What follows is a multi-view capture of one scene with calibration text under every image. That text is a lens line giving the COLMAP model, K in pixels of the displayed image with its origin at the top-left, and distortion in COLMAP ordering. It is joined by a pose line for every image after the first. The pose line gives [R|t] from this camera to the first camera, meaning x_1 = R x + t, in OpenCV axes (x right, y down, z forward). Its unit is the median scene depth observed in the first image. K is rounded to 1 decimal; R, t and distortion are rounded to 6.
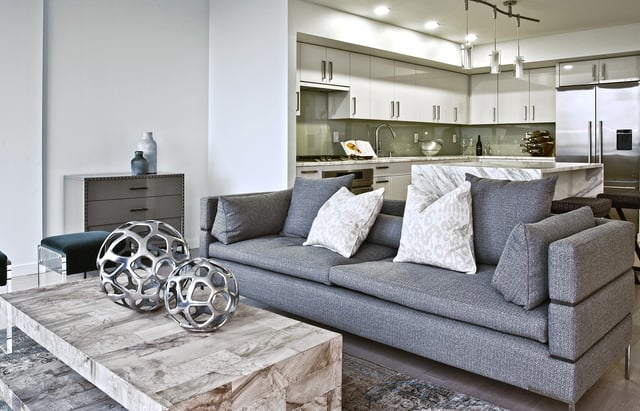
lens RADIAL K [[509.1, 0, 320.0], [0, 509.1, 205.5], [0, 0, 1]] dist [0.090403, 0.000408]
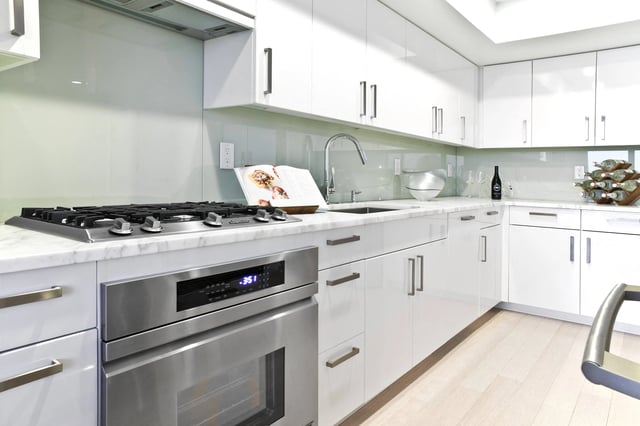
lens RADIAL K [[434.2, 0, 320.0], [0, 434.2, 213.0], [0, 0, 1]] dist [-0.001151, -0.000199]
pose [[0.995336, 0.010801, 0.095865, 0.072470], [-0.007208, 0.999261, -0.037750, -0.077927], [-0.096202, 0.036883, 0.994678, 0.663460]]
